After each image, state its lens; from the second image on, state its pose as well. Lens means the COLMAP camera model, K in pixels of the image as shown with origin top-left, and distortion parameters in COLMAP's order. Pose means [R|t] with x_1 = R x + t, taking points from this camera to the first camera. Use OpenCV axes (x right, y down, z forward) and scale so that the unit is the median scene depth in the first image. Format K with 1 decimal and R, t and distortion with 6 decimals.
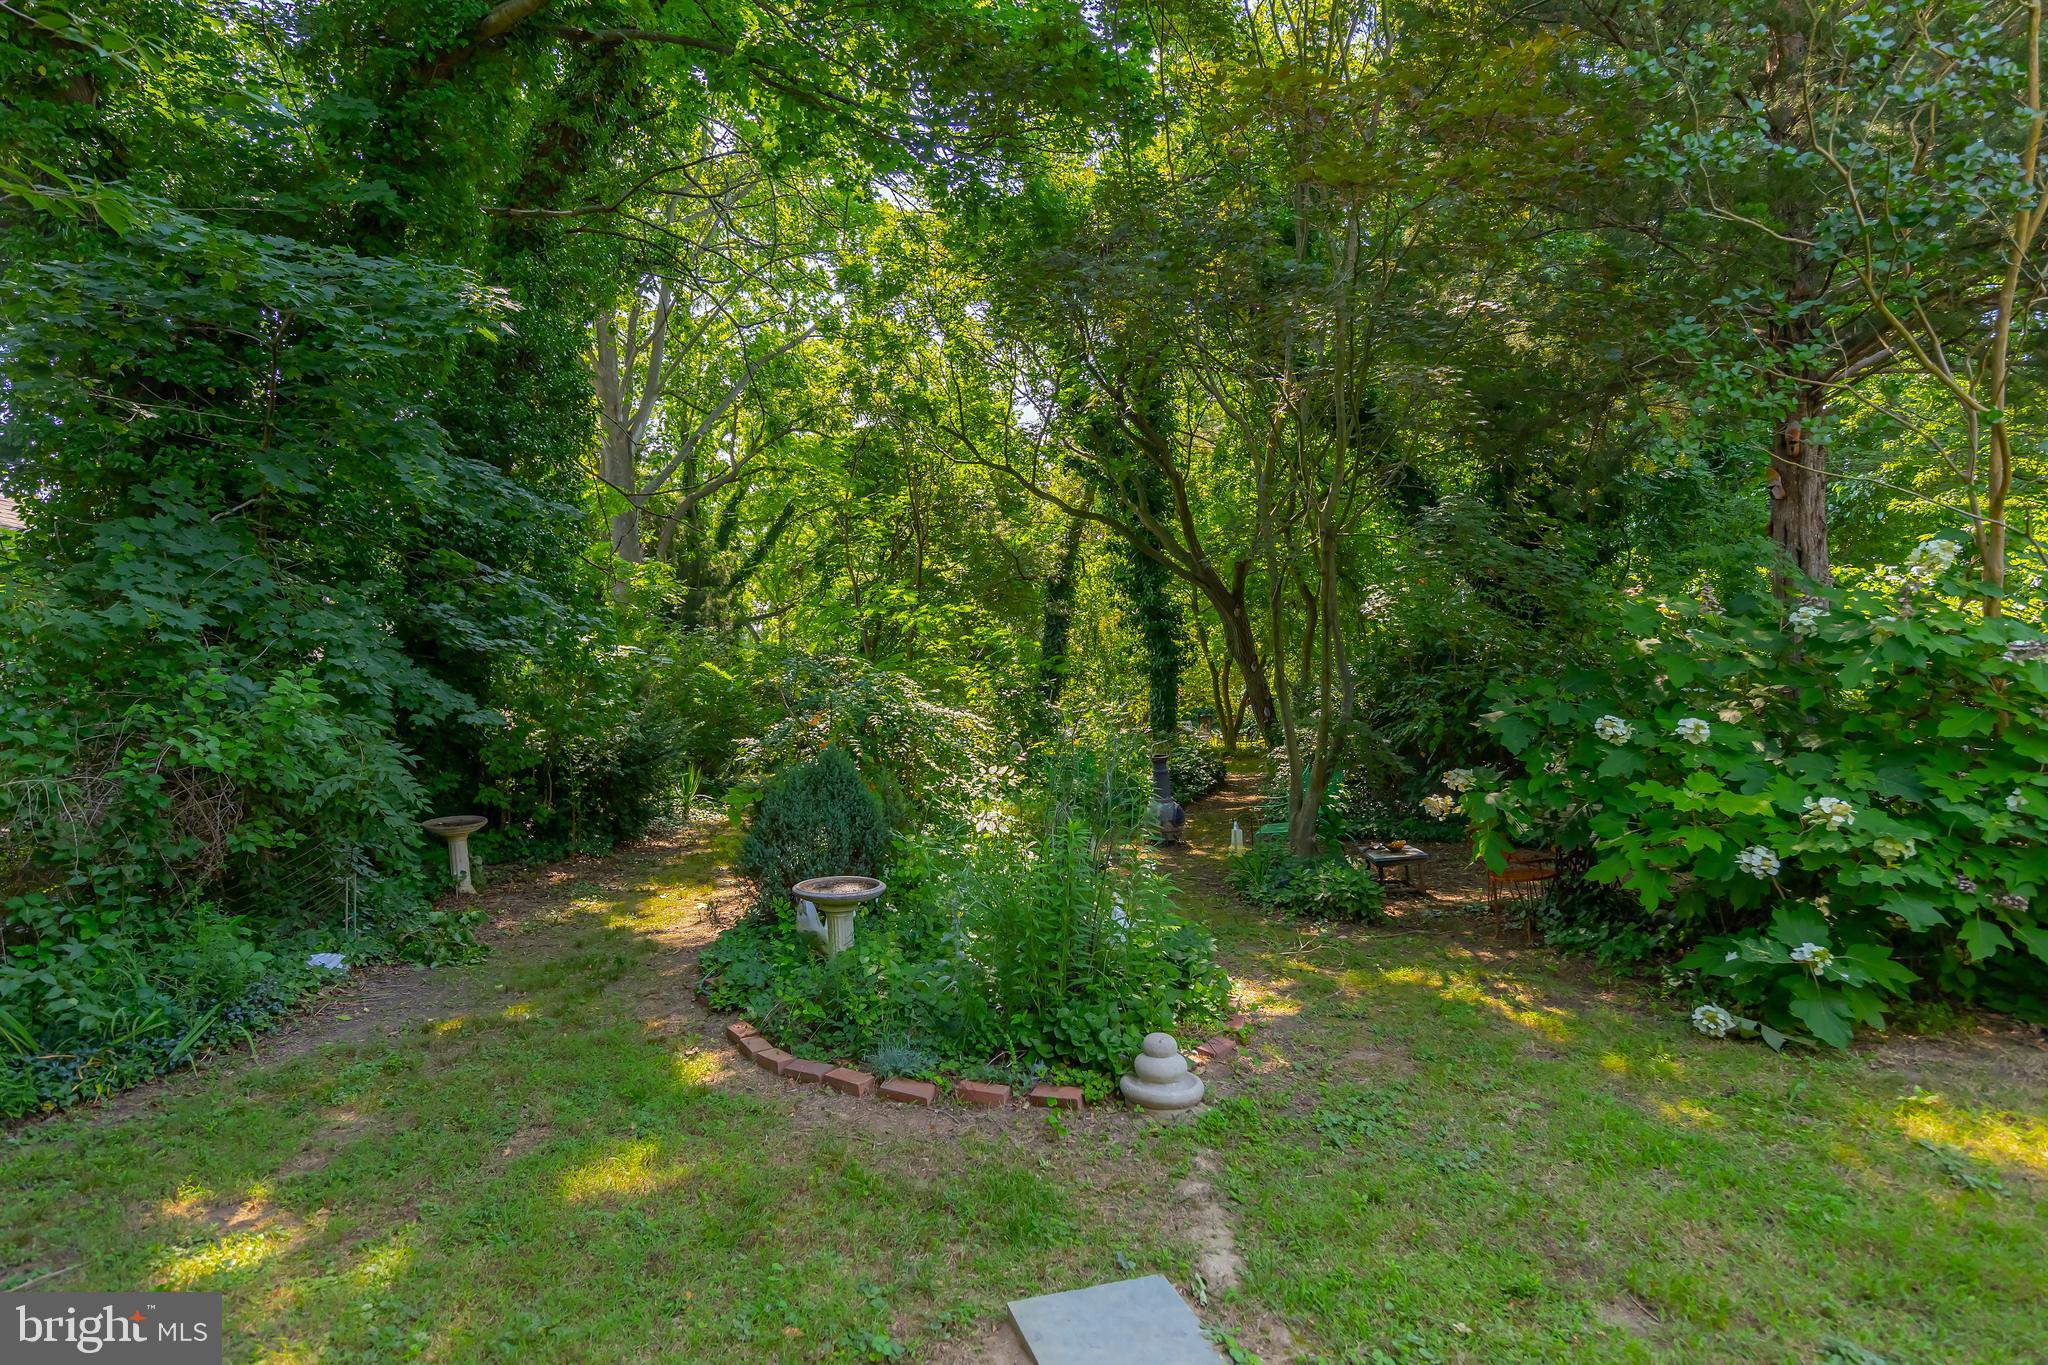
lens RADIAL K [[1044.0, 0, 1022.7], [0, 1044.0, 680.3], [0, 0, 1]] dist [0.003565, -0.001266]
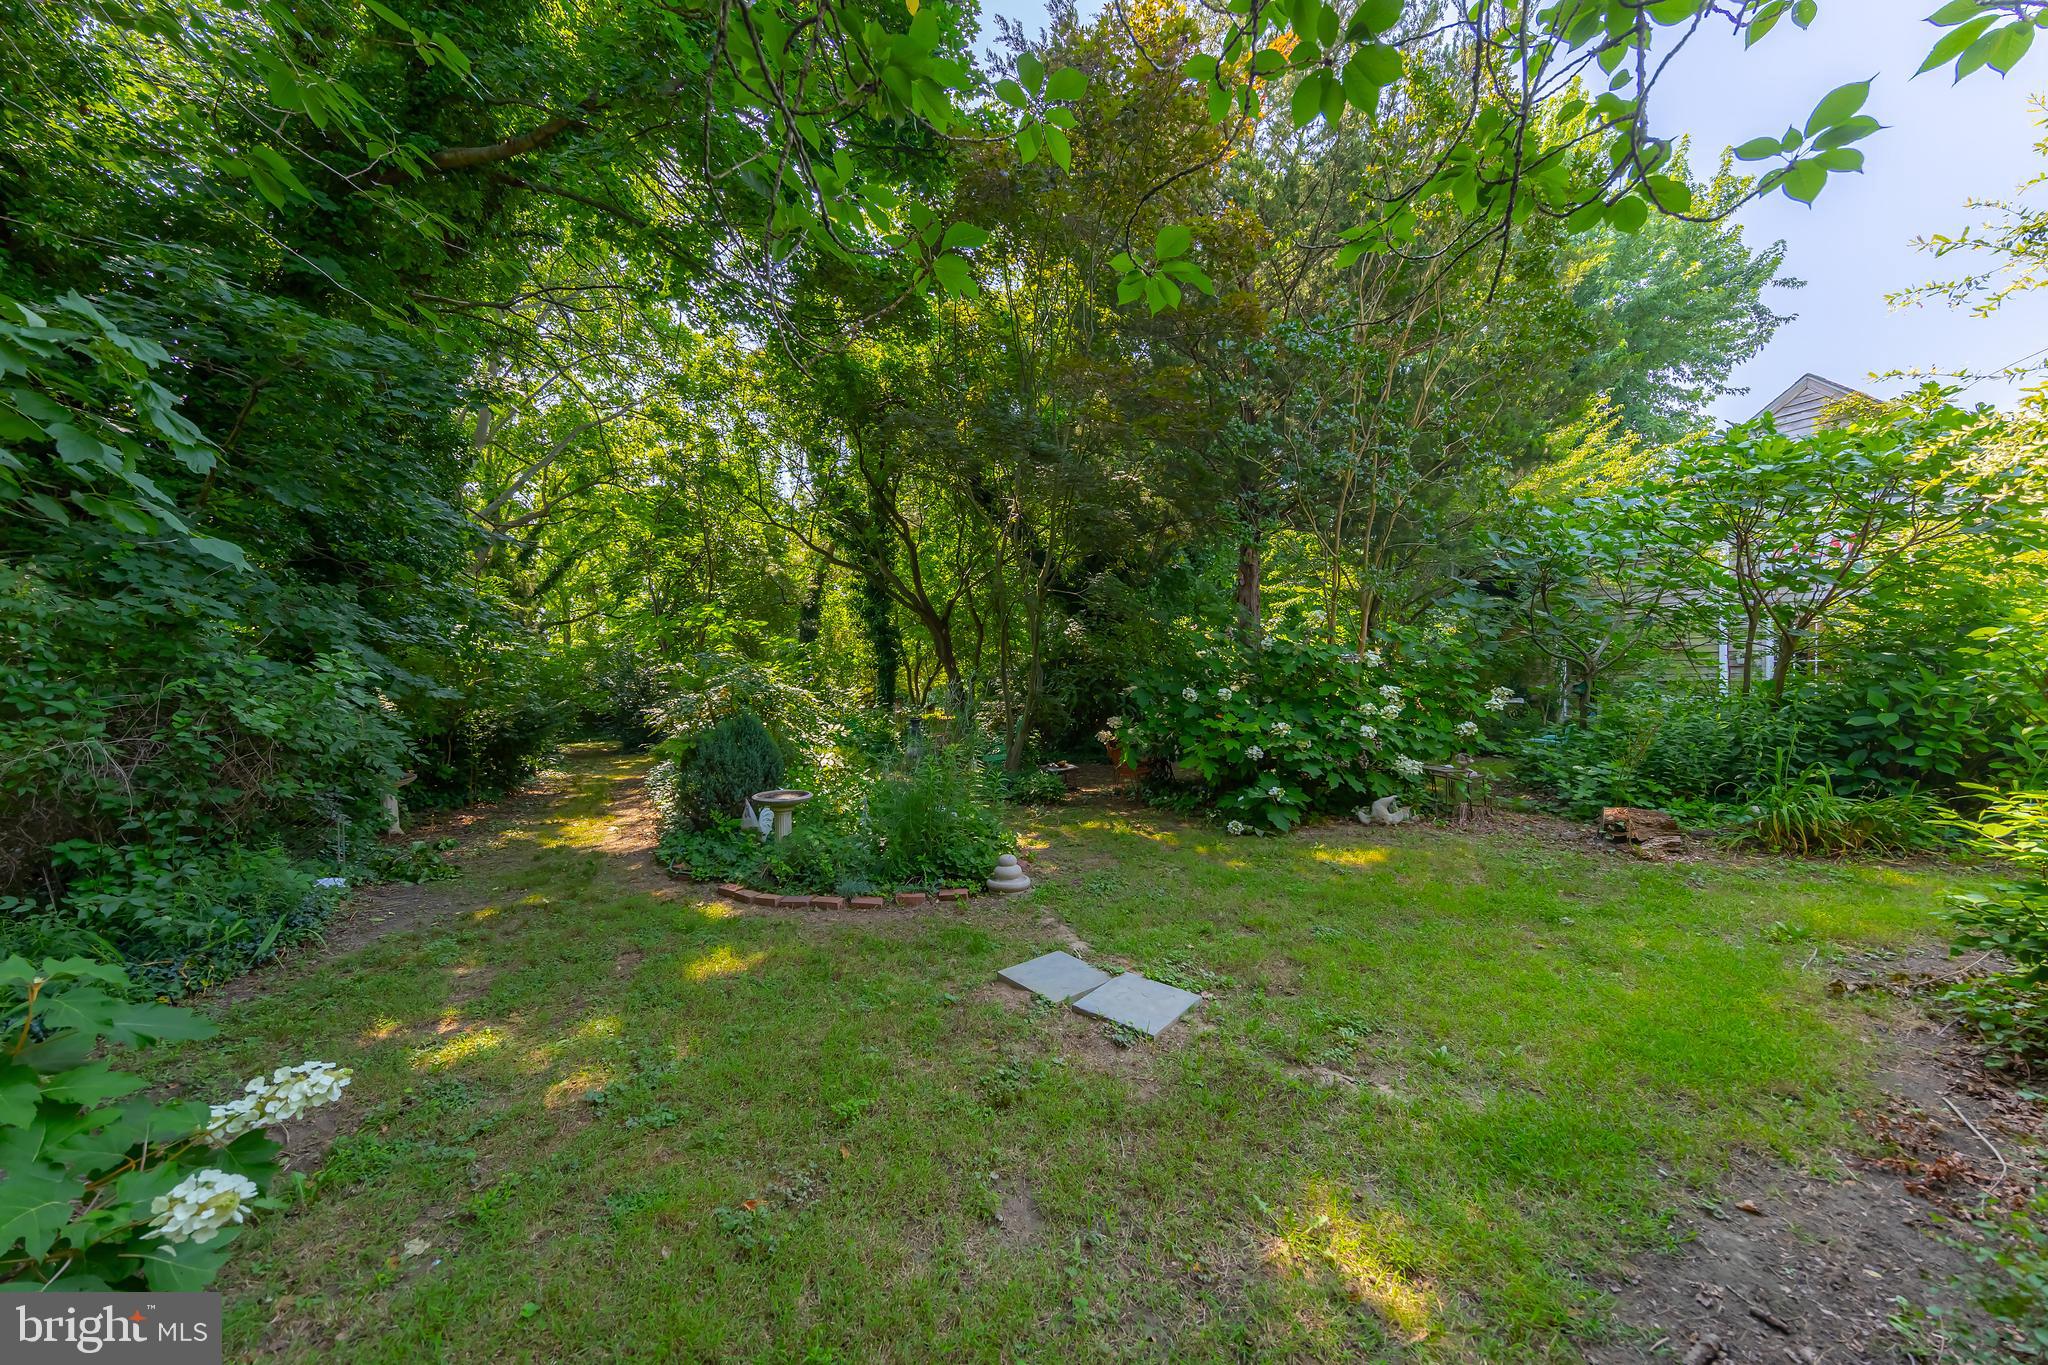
lens RADIAL K [[713.4, 0, 1025.7], [0, 713.4, 684.7], [0, 0, 1]] dist [-0.000322, -0.000036]
pose [[0.916890, 0.001864, 0.399136, -0.276134], [-0.005867, 0.999944, 0.008809, 0.016443], [-0.399097, -0.010418, 0.916849, -0.148258]]
